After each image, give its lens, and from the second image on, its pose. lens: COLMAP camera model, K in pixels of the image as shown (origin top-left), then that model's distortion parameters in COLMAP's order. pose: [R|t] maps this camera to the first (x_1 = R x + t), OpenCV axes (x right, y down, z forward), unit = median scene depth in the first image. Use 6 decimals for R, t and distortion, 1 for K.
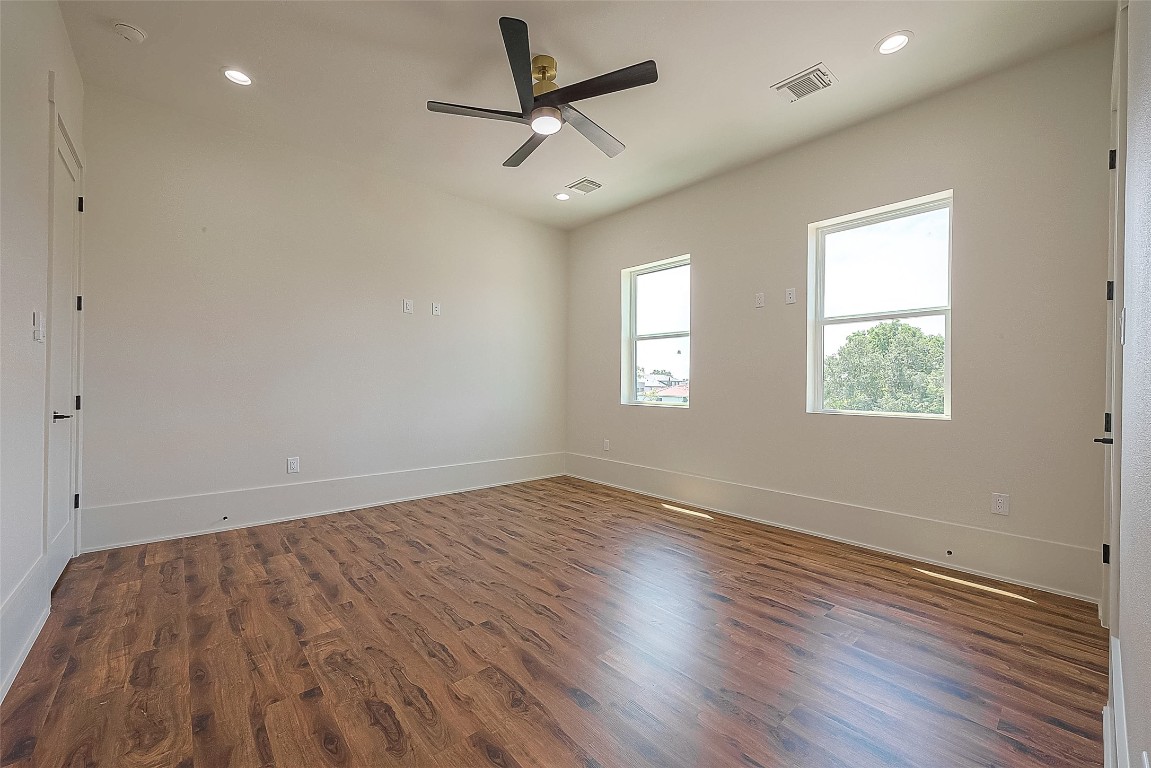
lens RADIAL K [[453.8, 0, 577.5], [0, 453.8, 385.1], [0, 0, 1]] dist [0.000155, 0.000246]
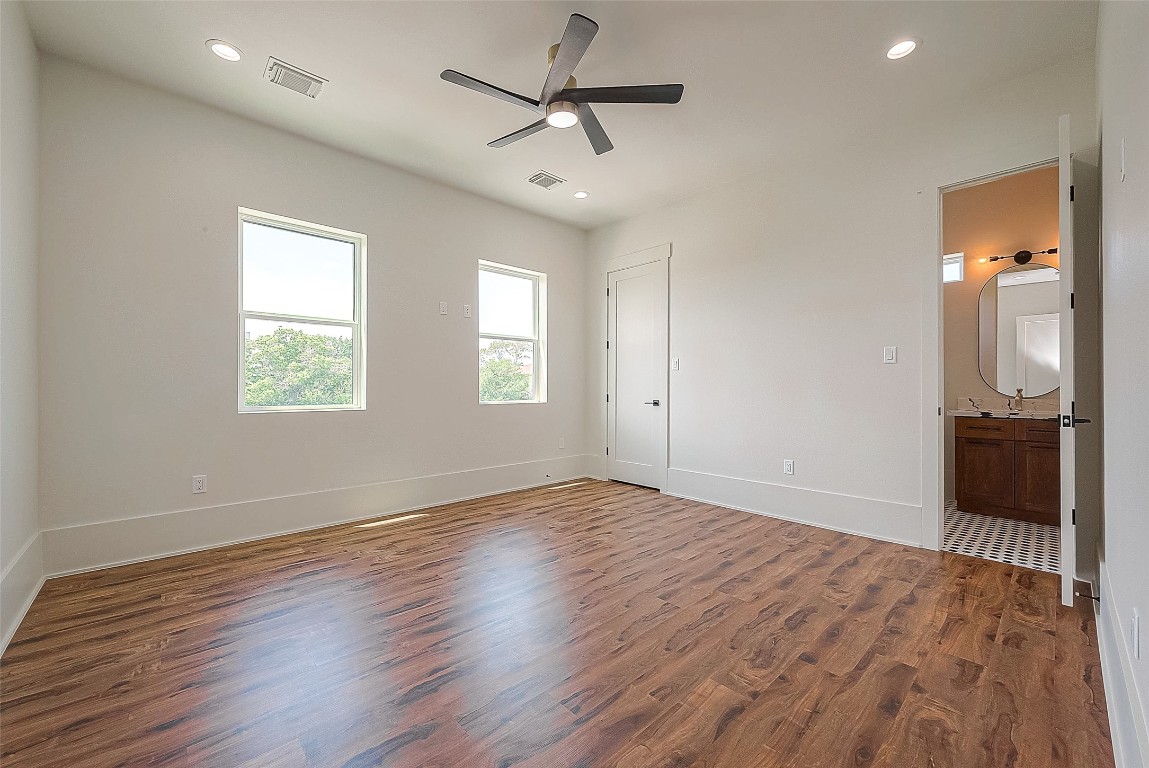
lens RADIAL K [[453.0, 0, 576.5], [0, 453.0, 385.1], [0, 0, 1]] dist [0.000155, 0.000246]
pose [[-0.022542, -0.009320, 0.999702, -0.990020], [-0.000591, 0.999956, 0.009309, -0.008664], [-0.999746, -0.000381, -0.022546, 0.934735]]
